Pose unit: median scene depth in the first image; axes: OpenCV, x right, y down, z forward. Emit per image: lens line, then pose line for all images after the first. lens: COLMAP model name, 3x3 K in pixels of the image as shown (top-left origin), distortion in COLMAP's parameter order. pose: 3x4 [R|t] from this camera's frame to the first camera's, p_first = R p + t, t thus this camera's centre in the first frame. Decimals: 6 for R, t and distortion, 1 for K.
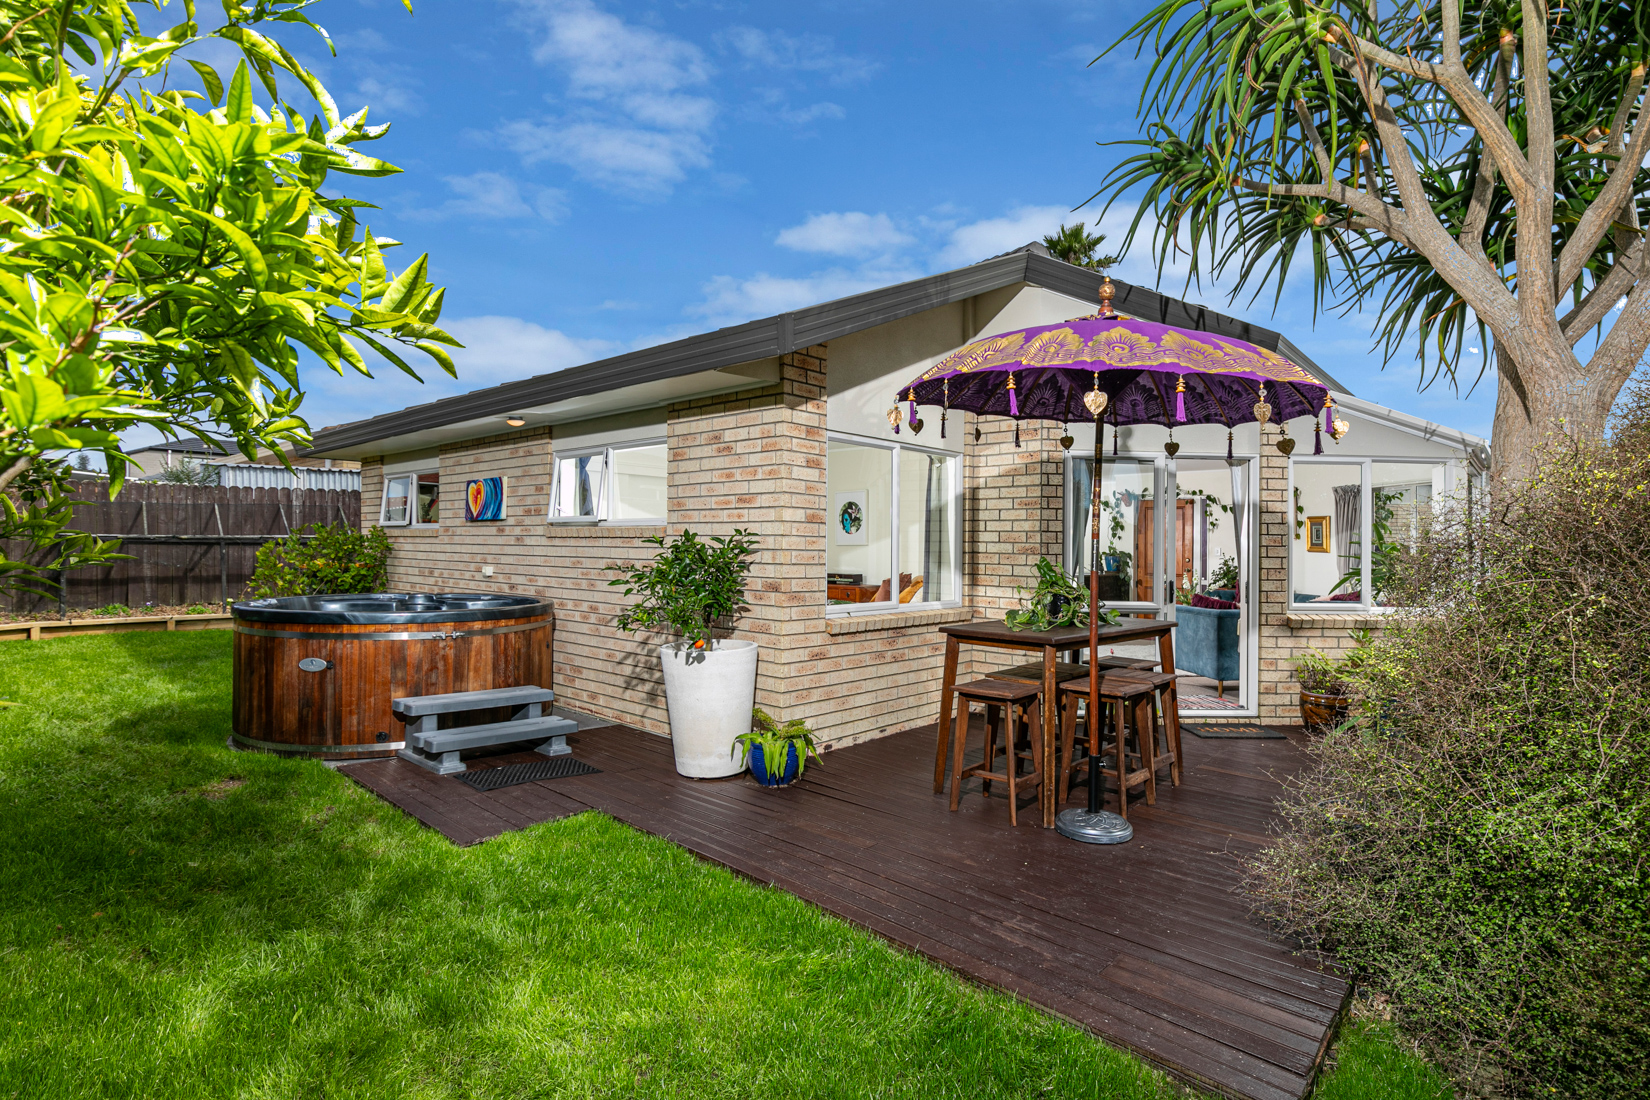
lens RADIAL K [[819.7, 0, 864.6], [0, 819.7, 553.0], [0, 0, 1]] dist [-0.000947, -0.000500]
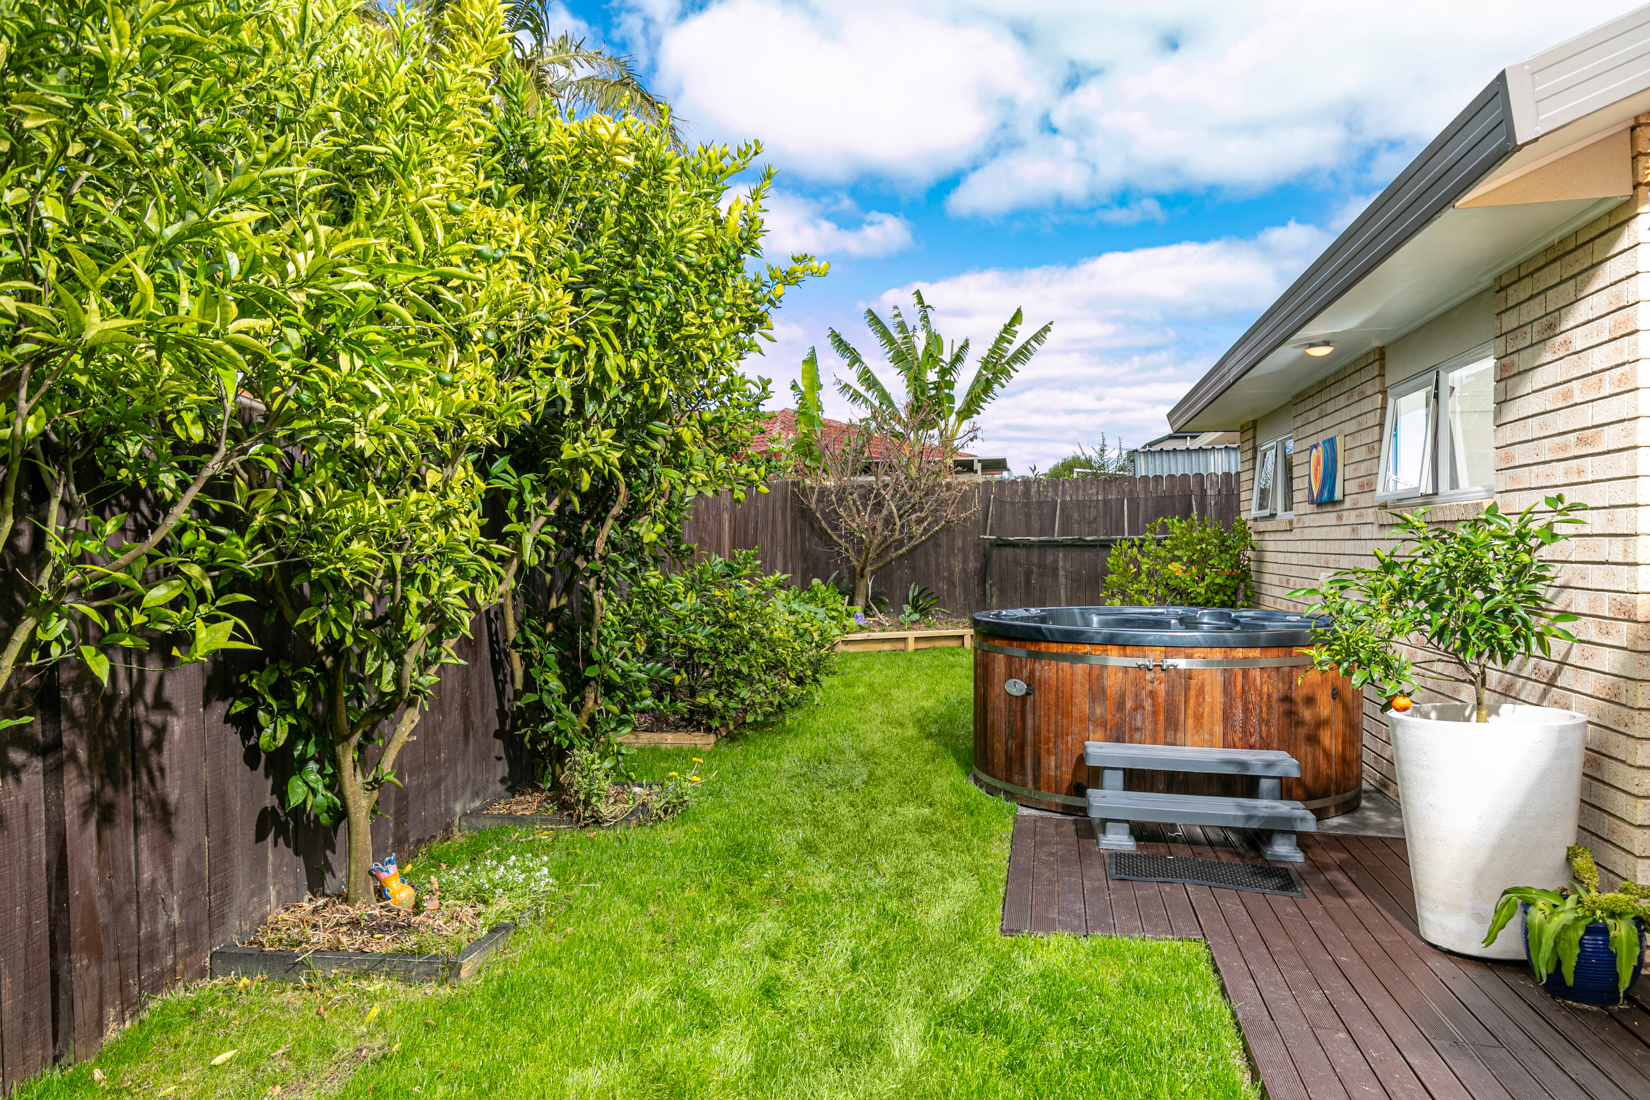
lens RADIAL K [[1260.5, 0, 823.9], [0, 1260.5, 555.9], [0, 0, 1]] dist [0.004199, 0.002399]
pose [[0.488228, -0.007571, -0.872683, 0.261392], [0.002989, 0.999971, -0.007003, 0.009998], [0.872711, 0.000810, 0.488237, 0.166636]]
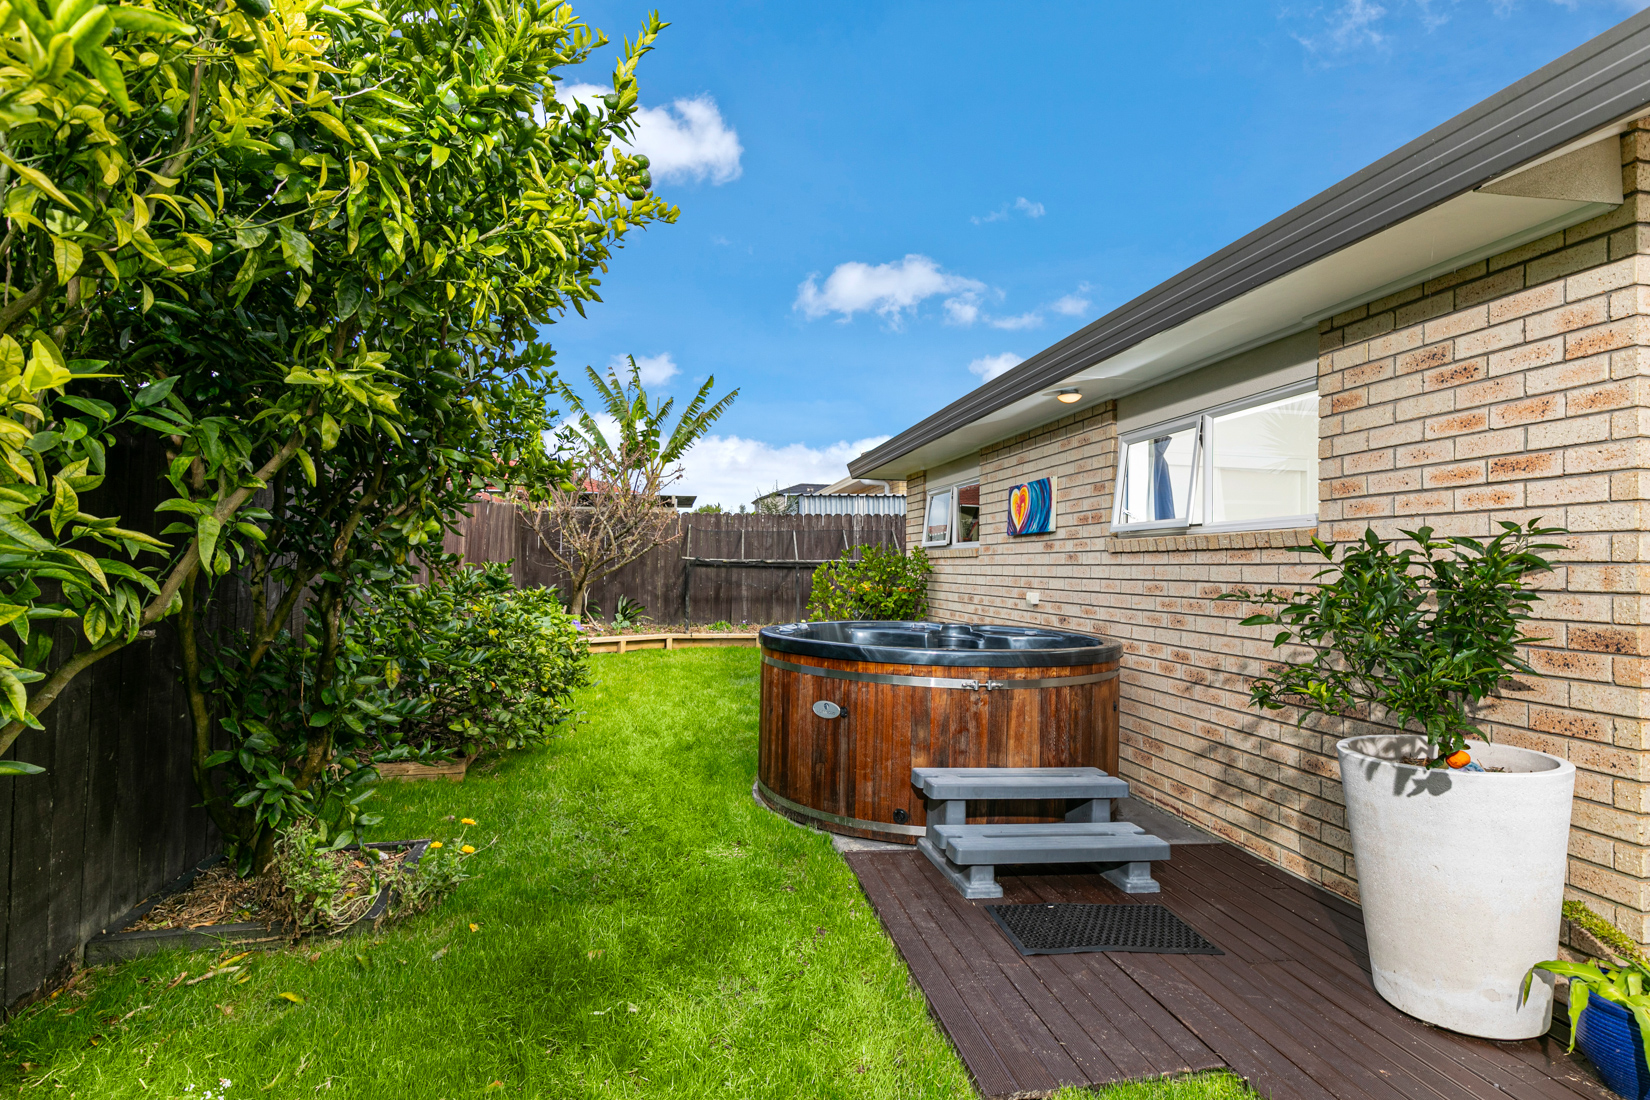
lens RADIAL K [[819.2, 0, 825.0], [0, 819.2, 550.0], [0, 0, 1]] dist [-0.001917, 0.000072]
pose [[0.779179, -0.014647, -0.626631, -0.136401], [-0.012835, 0.999144, -0.039315, 0.010378], [0.626670, 0.038676, 0.778324, 0.291943]]
